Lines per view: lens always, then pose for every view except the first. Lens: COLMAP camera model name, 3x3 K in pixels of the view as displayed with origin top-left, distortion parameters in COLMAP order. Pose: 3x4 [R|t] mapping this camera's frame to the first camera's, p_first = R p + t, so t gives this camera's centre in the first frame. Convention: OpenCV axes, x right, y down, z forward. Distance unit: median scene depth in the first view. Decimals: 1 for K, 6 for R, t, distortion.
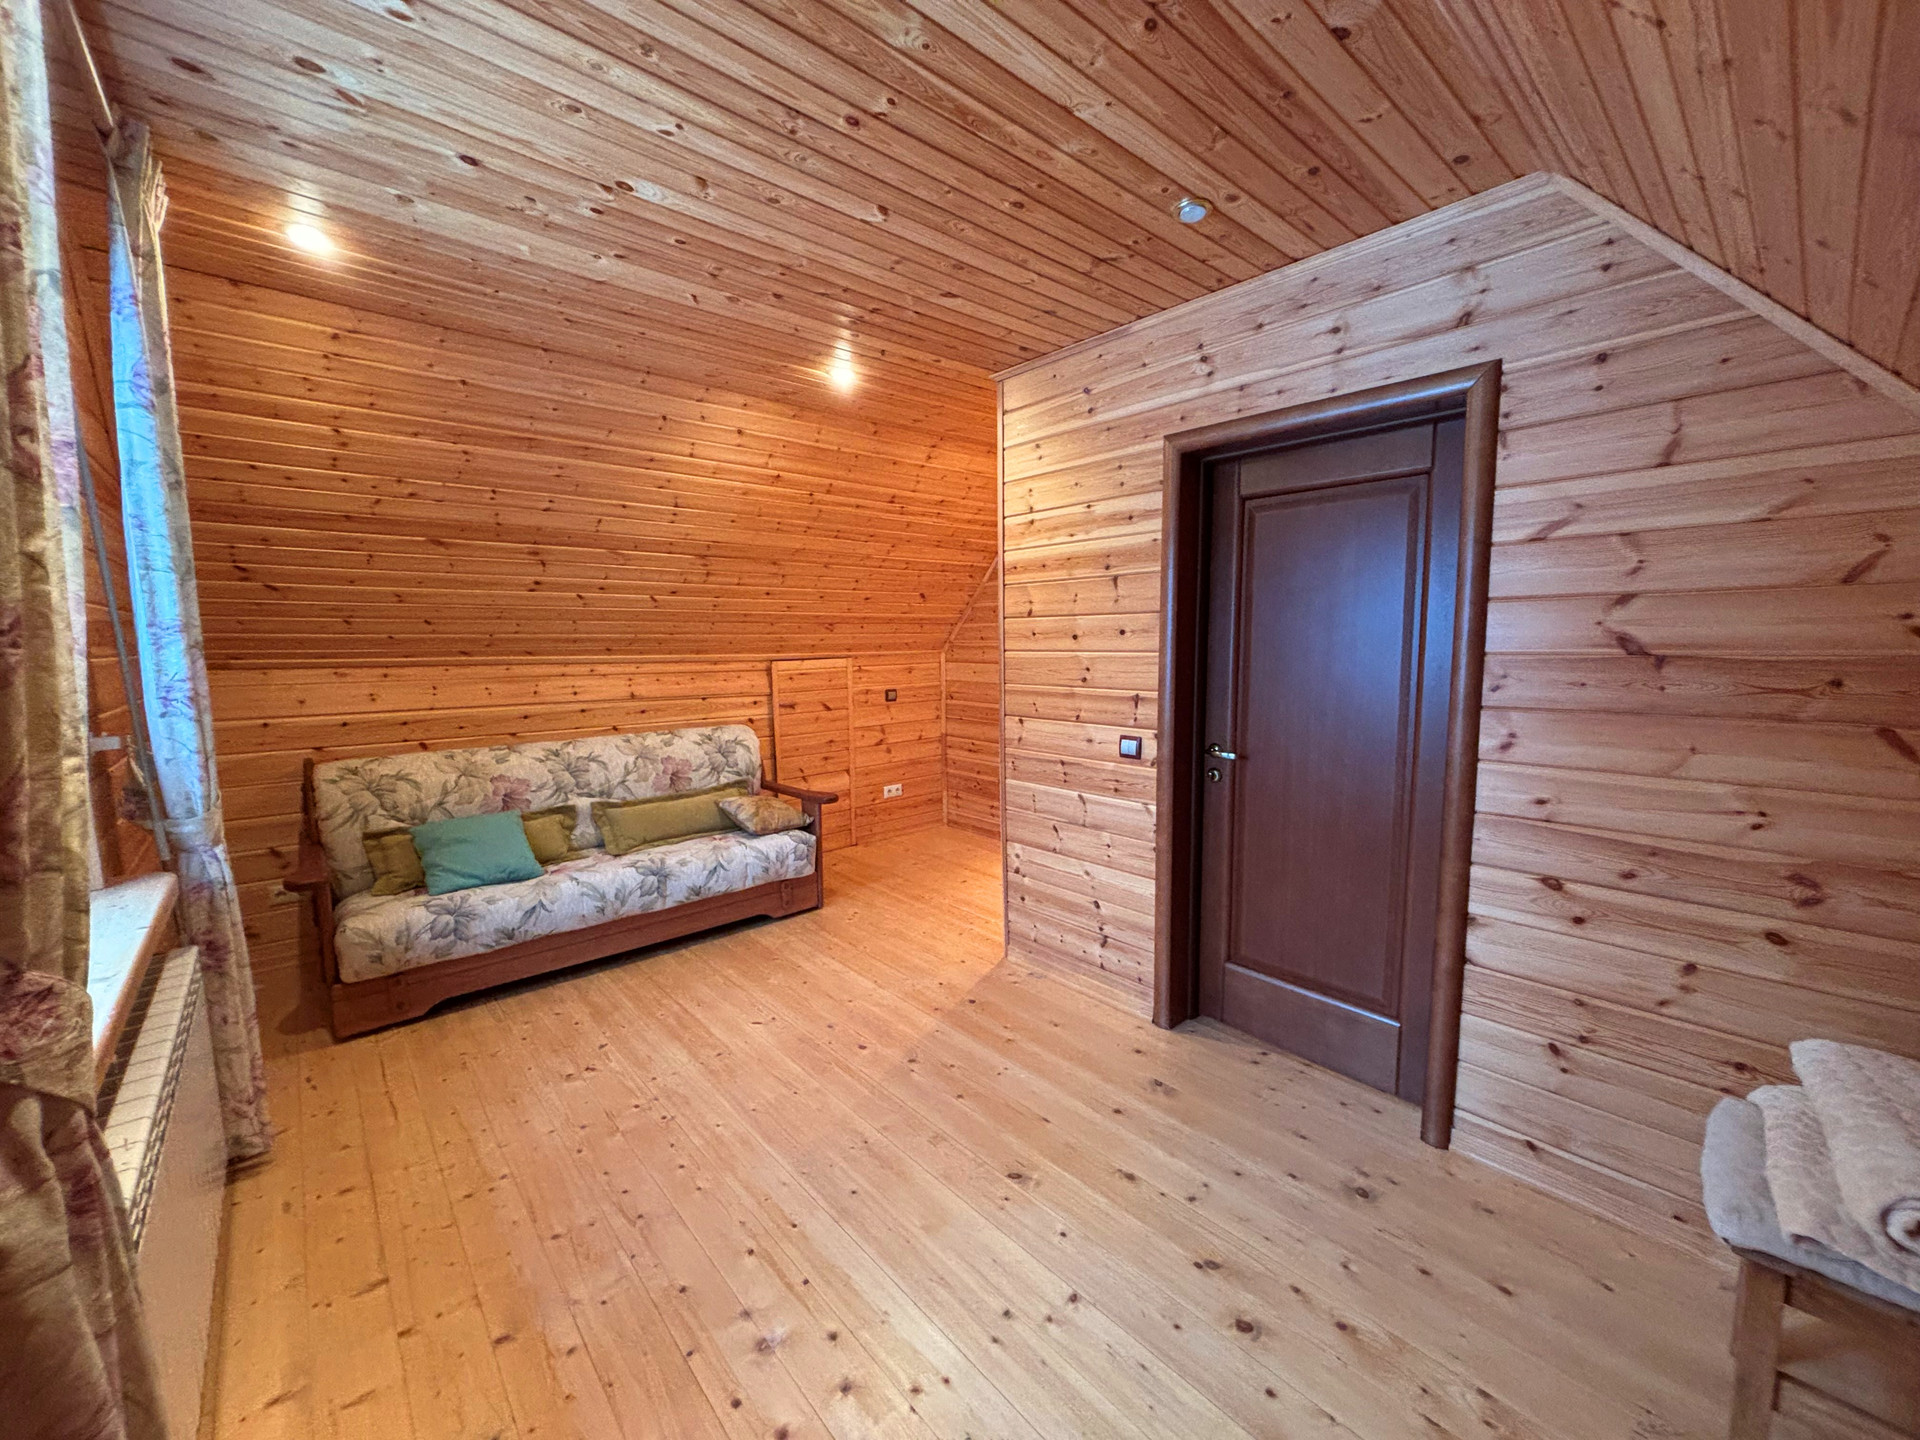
lens RADIAL K [[765.8, 0, 953.1], [0, 765.8, 720.7], [0, 0, 1]] dist [-0.000624, -0.000566]
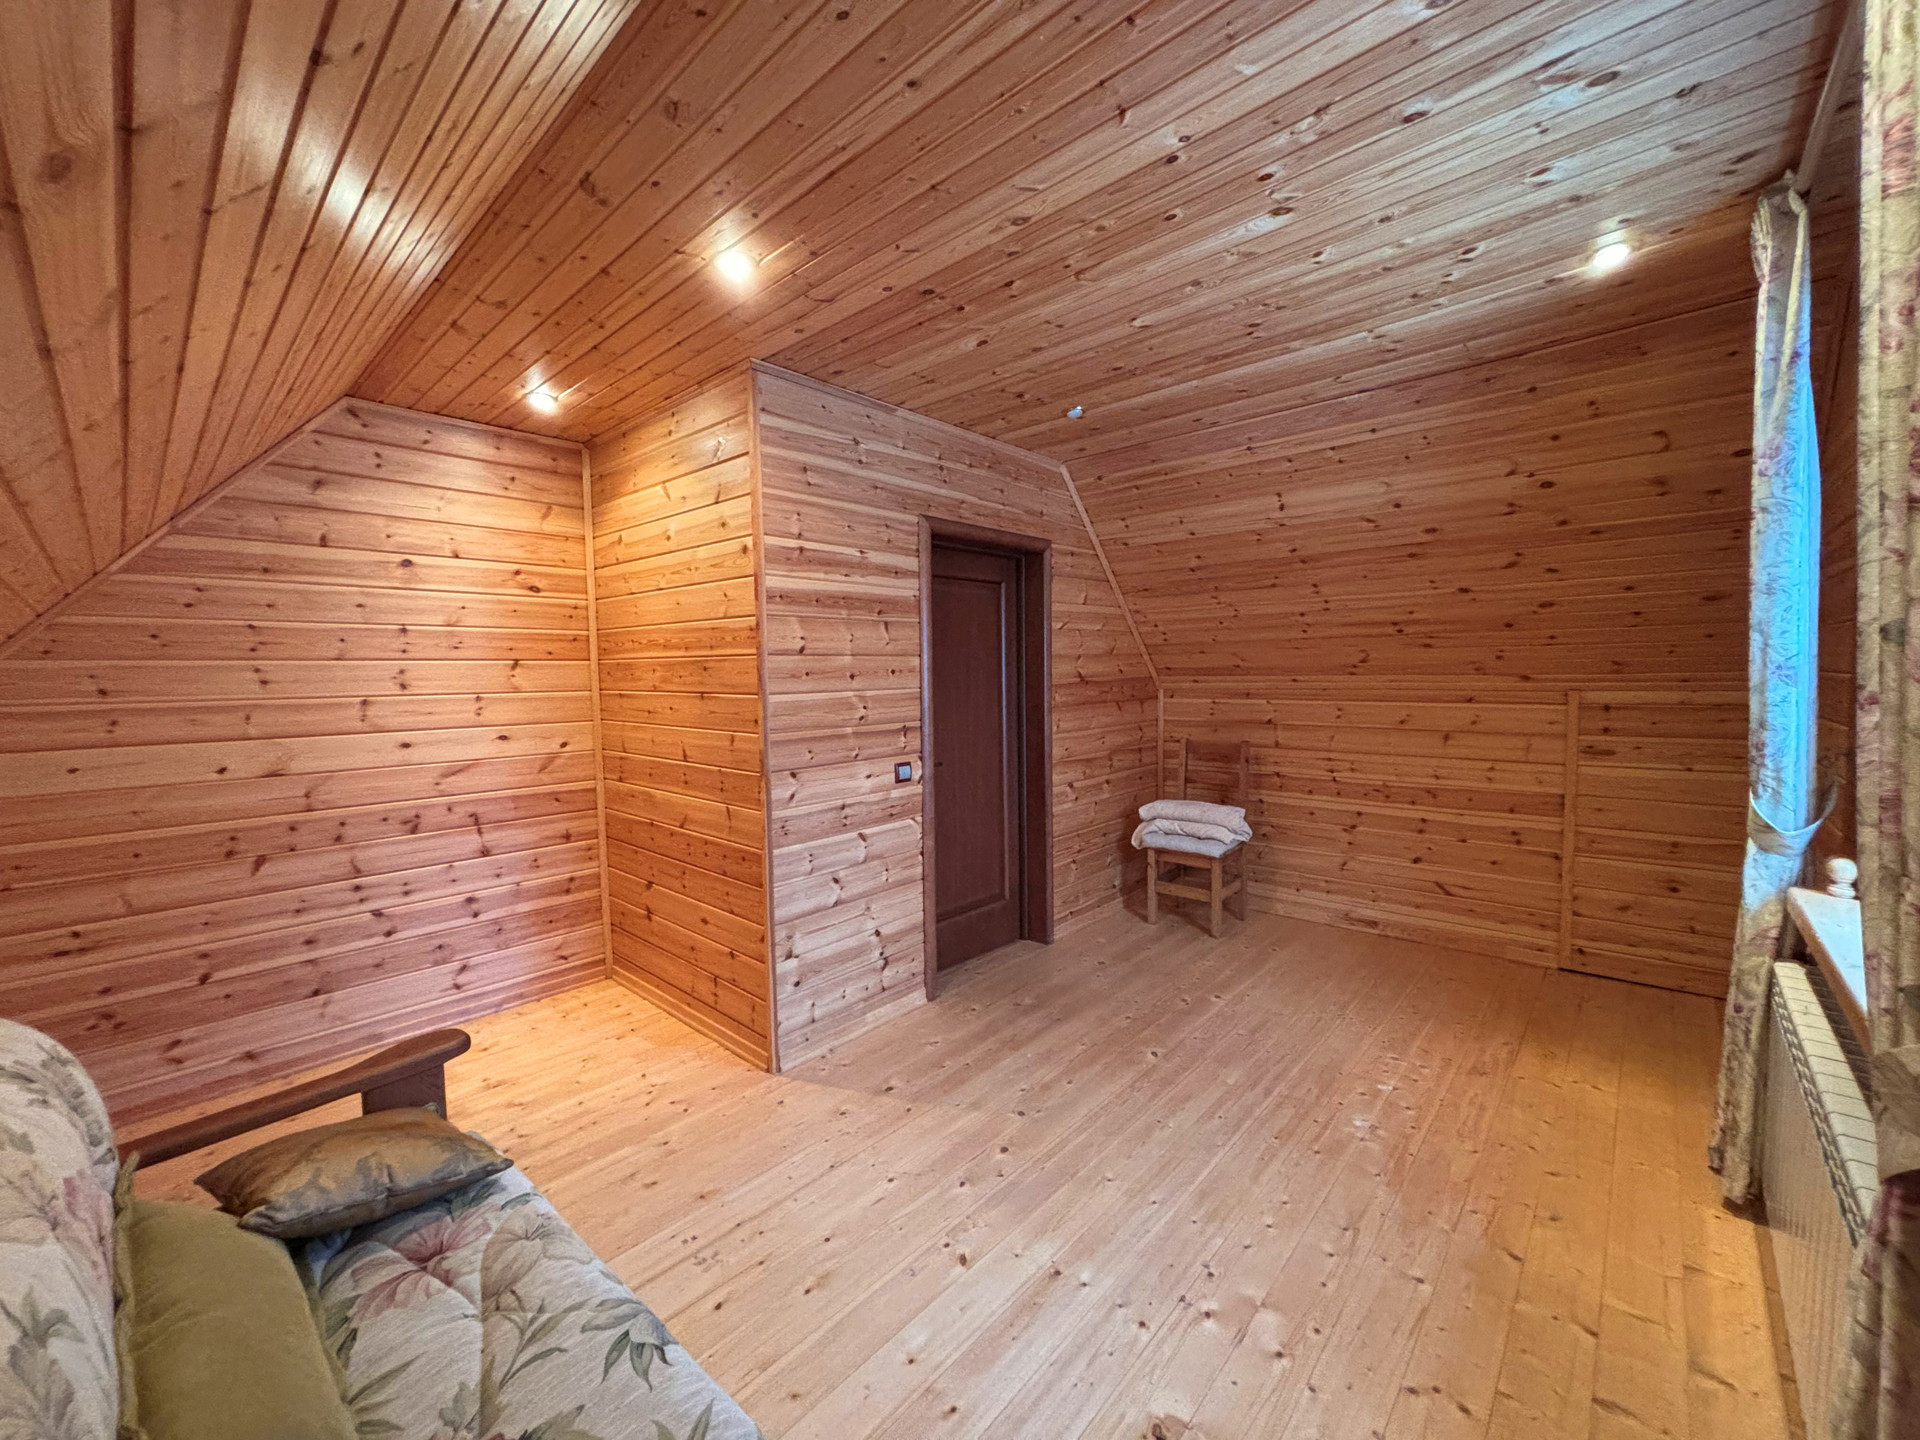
lens RADIAL K [[765.8, 0, 953.1], [0, 765.8, 720.7], [0, 0, 1]] dist [-0.000624, -0.000566]
pose [[-0.126469, -0.052289, 0.990591, -0.879475], [0.126670, 0.989583, 0.068408, -0.107457], [-0.983850, 0.134130, -0.118528, 1.027800]]
